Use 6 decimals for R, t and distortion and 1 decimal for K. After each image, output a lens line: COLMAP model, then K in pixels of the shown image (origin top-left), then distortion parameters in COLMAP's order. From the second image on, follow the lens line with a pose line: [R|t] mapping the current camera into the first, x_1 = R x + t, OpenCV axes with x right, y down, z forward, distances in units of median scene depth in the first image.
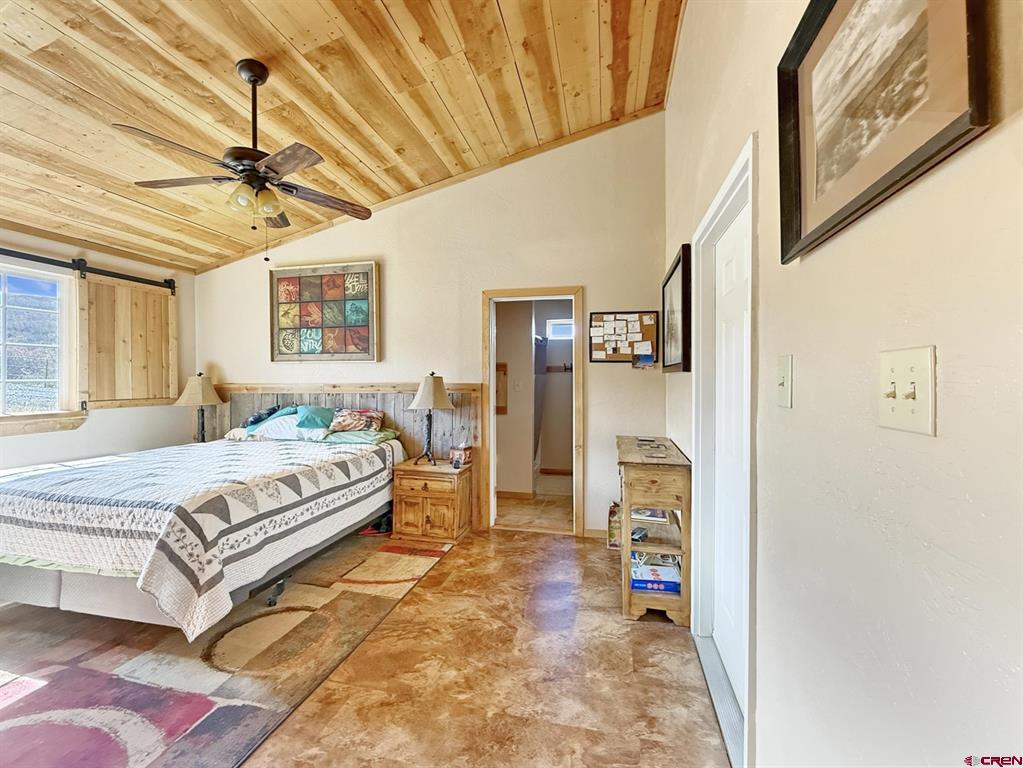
lens RADIAL K [[441.4, 0, 492.8], [0, 441.4, 378.4], [0, 0, 1]] dist [-0.000121, -0.000069]
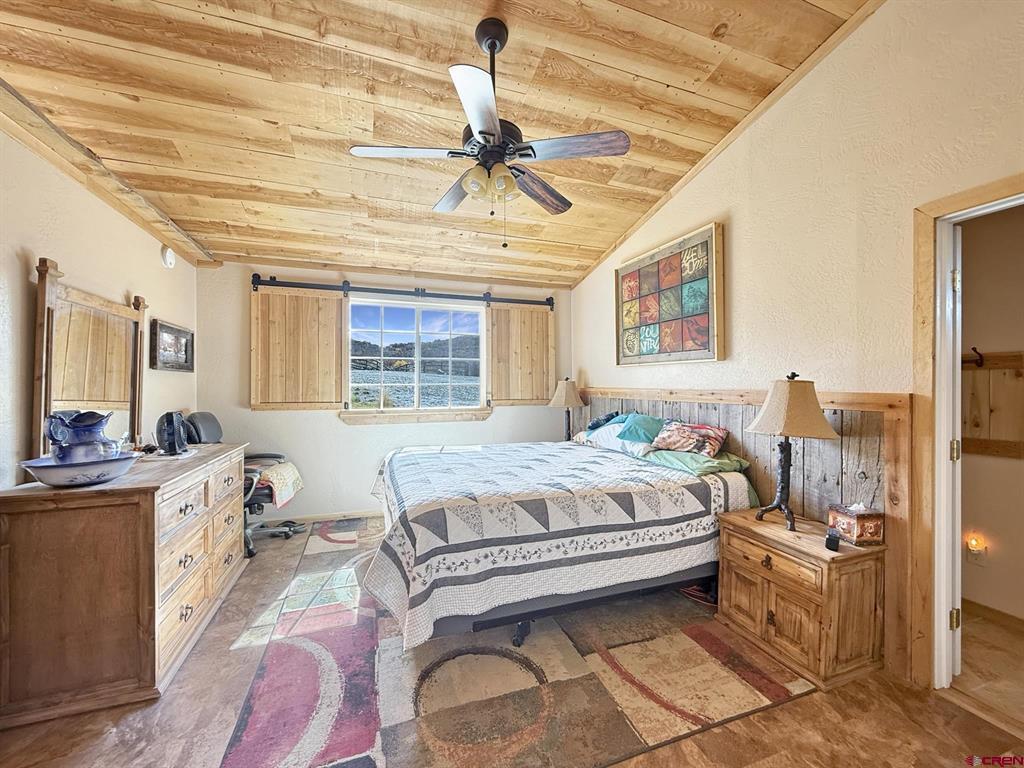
lens RADIAL K [[400.8, 0, 505.4], [0, 400.8, 385.5], [0, 0, 1]] dist [0.000397, 0.000072]
pose [[0.565840, 0.007659, -0.824479, 0.091291], [-0.000658, 0.999961, 0.008838, -0.001822], [0.824515, -0.004458, 0.565823, 0.369577]]
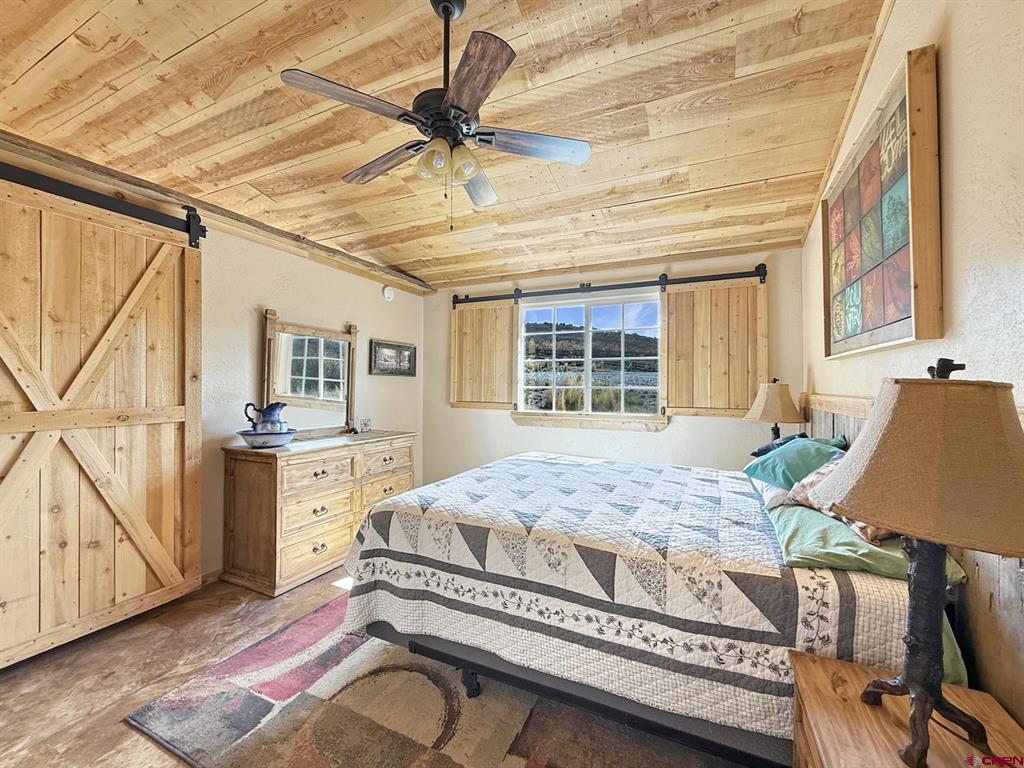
lens RADIAL K [[410.3, 0, 510.3], [0, 410.3, 385.4], [0, 0, 1]] dist [0.001284, -0.000168]
pose [[-0.158981, 0.001602, -0.987280, 0.112177], [-0.003343, 0.999992, 0.002160, -0.001111], [0.987276, 0.003644, -0.158975, 0.807203]]
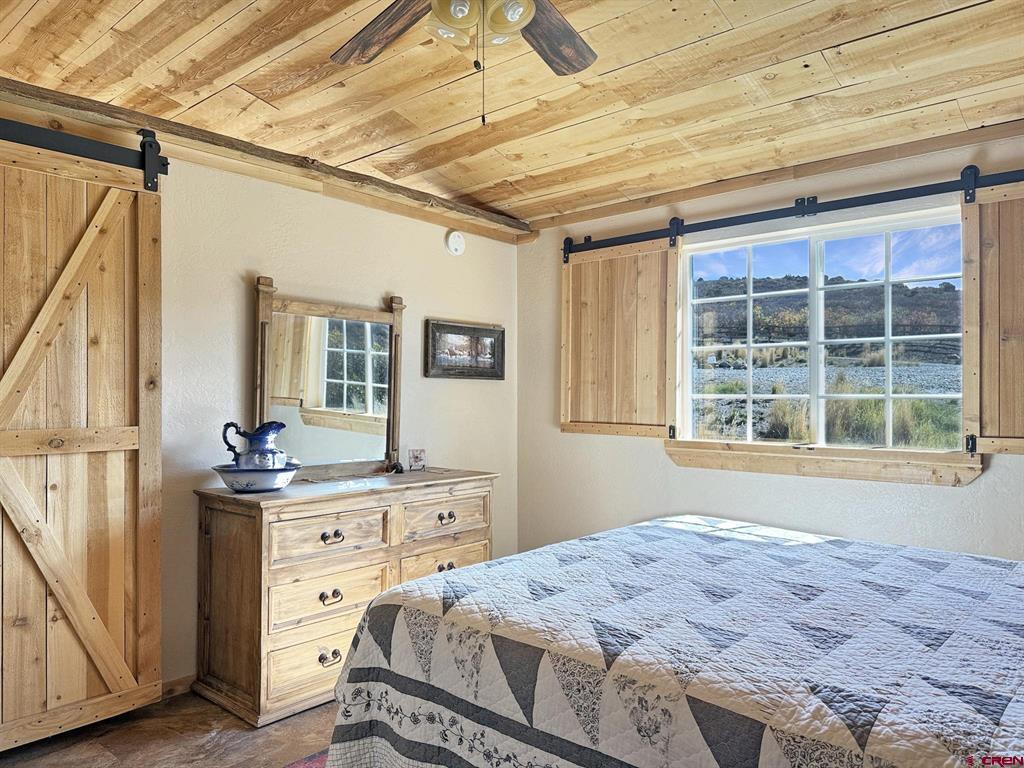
lens RADIAL K [[706.6, 0, 513.3], [0, 706.6, 391.8], [0, 0, 1]] dist [0.074452, -0.093228]
pose [[-0.419370, 0.000433, -0.907815, 0.075972], [0.002353, 0.999997, -0.000610, -0.001116], [0.907812, -0.002392, -0.419370, 0.879533]]
